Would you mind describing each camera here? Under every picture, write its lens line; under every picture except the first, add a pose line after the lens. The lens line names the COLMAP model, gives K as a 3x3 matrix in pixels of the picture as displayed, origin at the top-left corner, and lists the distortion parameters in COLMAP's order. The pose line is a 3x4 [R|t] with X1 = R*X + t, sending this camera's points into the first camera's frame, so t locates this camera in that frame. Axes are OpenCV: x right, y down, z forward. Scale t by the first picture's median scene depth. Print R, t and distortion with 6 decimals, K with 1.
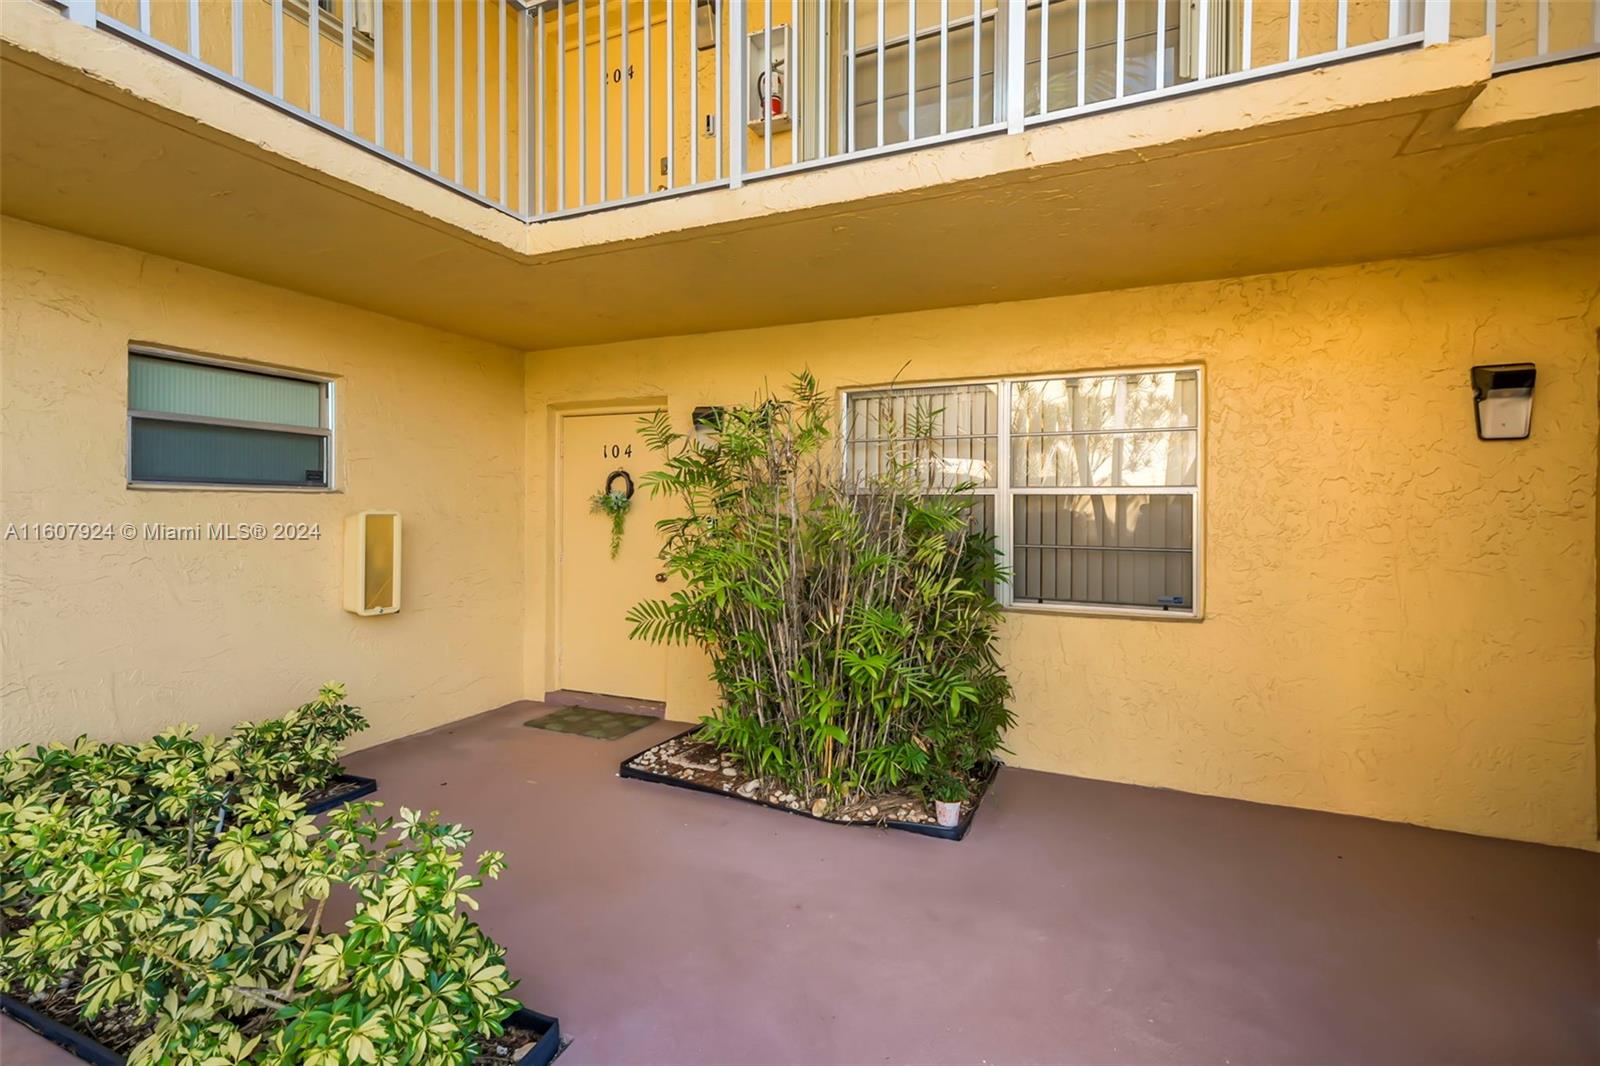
lens RADIAL K [[645.7, 0, 800.0], [0, 645.7, 533.0], [0, 0, 1]] dist [0.015179, -0.000051]
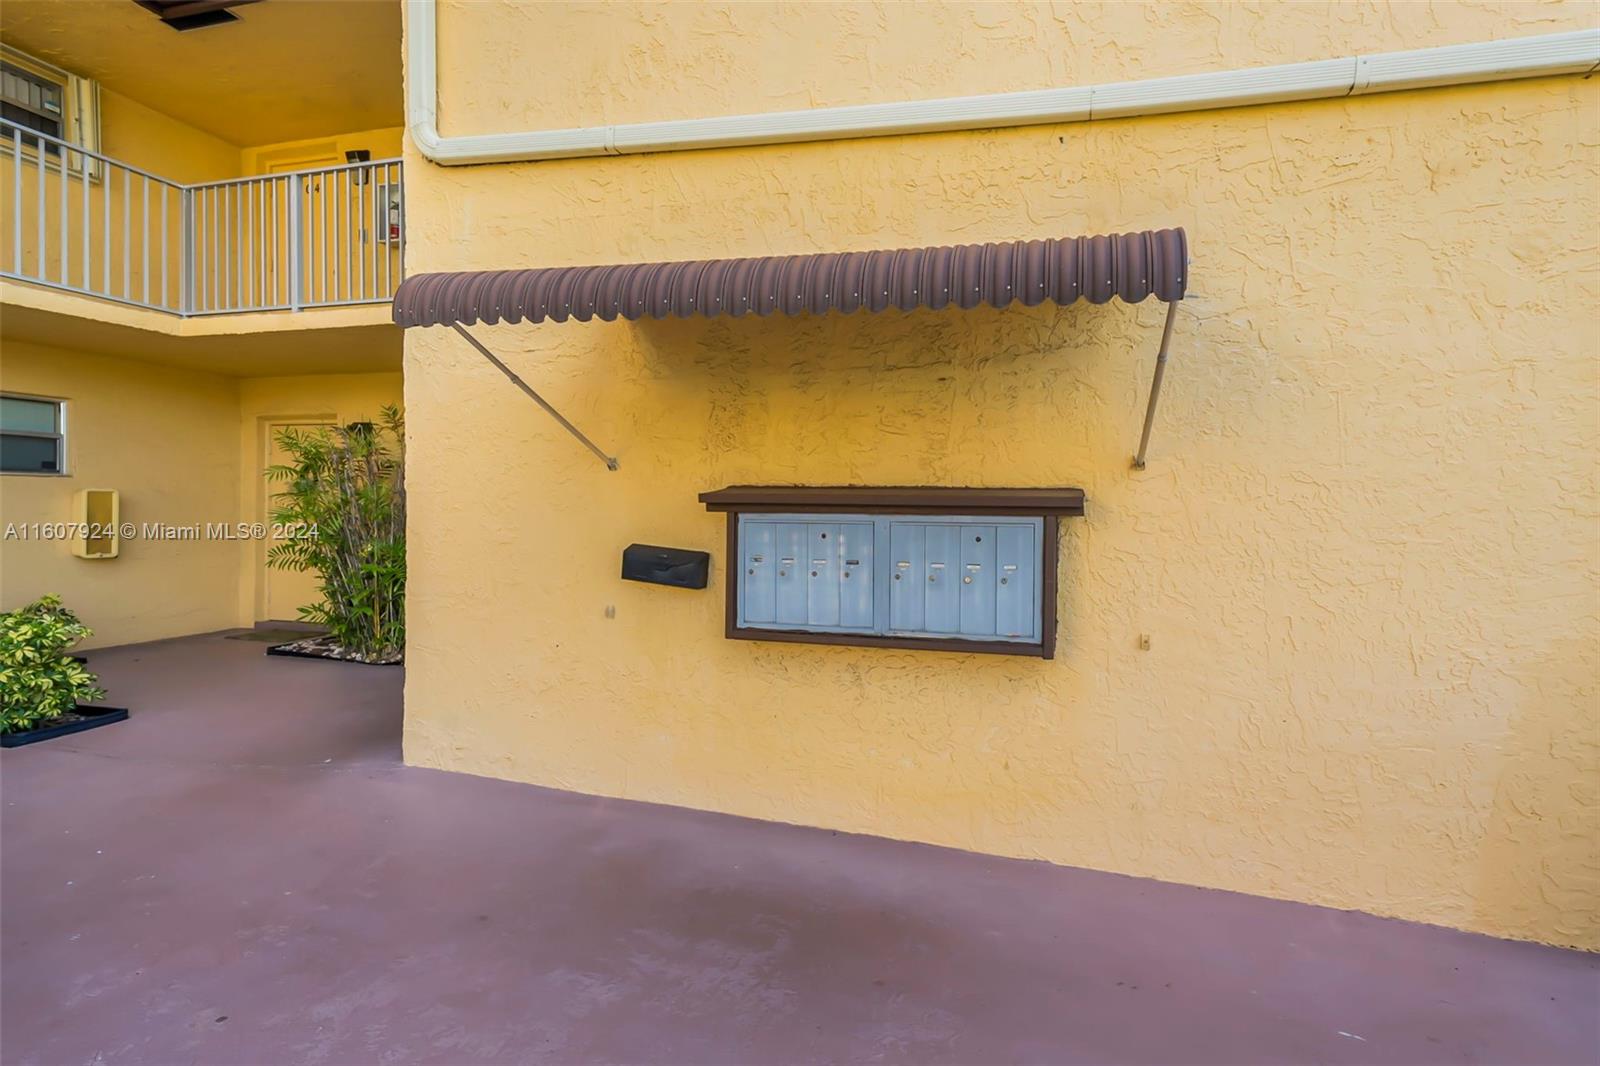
lens RADIAL K [[689.4, 0, 823.9], [0, 689.4, 529.6], [0, 0, 1]] dist [0.030174, 0.000423]
pose [[0.994469, -0.001049, 0.105027, 0.852681], [0.001724, 0.999978, -0.006332, 0.073864], [-0.105018, 0.006478, 0.994449, -0.818830]]
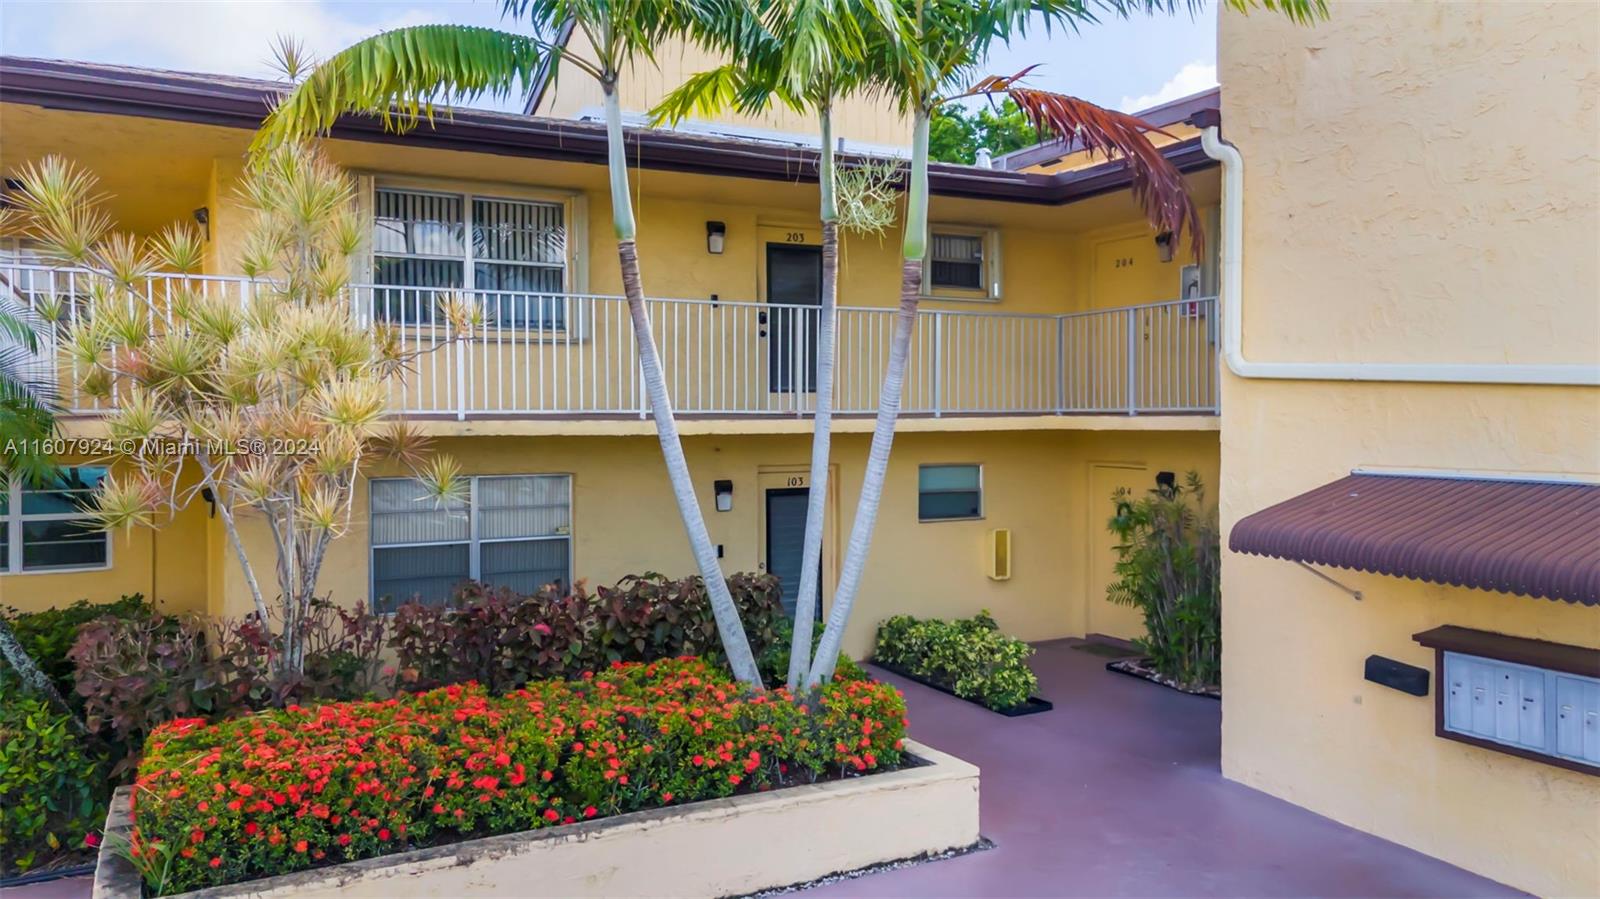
lens RADIAL K [[1185.5, 0, 814.0], [0, 1185.5, 441.1], [0, 0, 1]] dist [0.050967, 0.002232]
pose [[0.757926, -0.004492, -0.652325, 1.360463], [0.001575, 0.999986, -0.005057, -0.295795], [0.652338, 0.002806, 0.757923, -2.242473]]
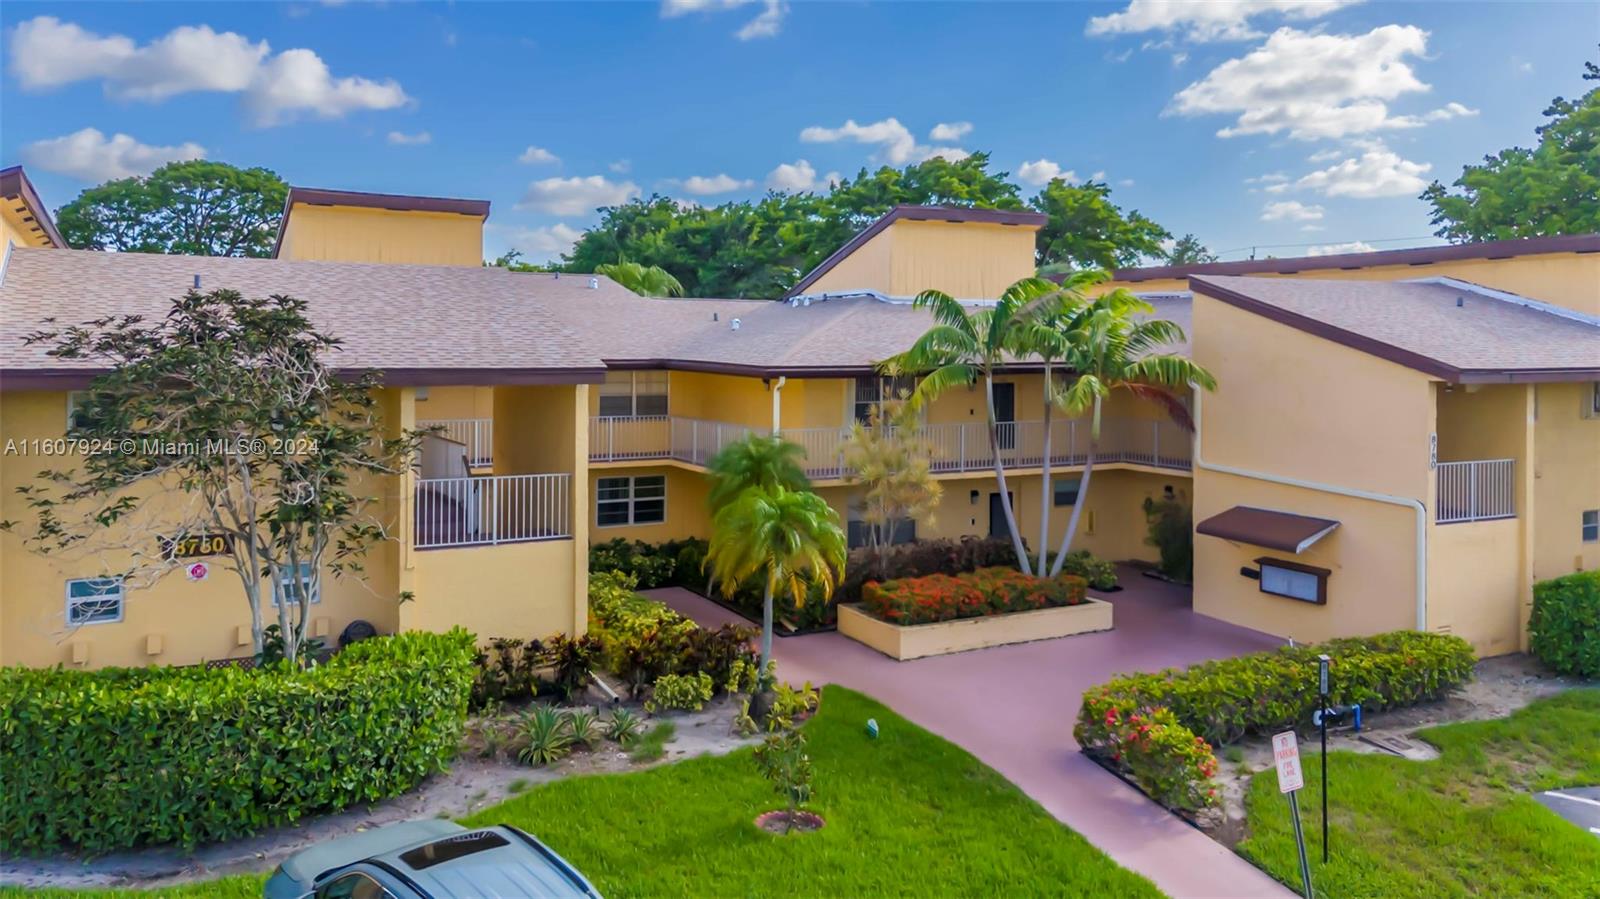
lens RADIAL K [[1234.1, 0, 797.8], [0, 1234.1, 366.4], [0, 0, 1]] dist [0.036580, -0.000394]
pose [[0.771977, 0.007728, -0.635604, 3.159397], [-0.009055, 0.999958, 0.001160, -1.009241], [0.635586, 0.004860, 0.772015, -6.794608]]
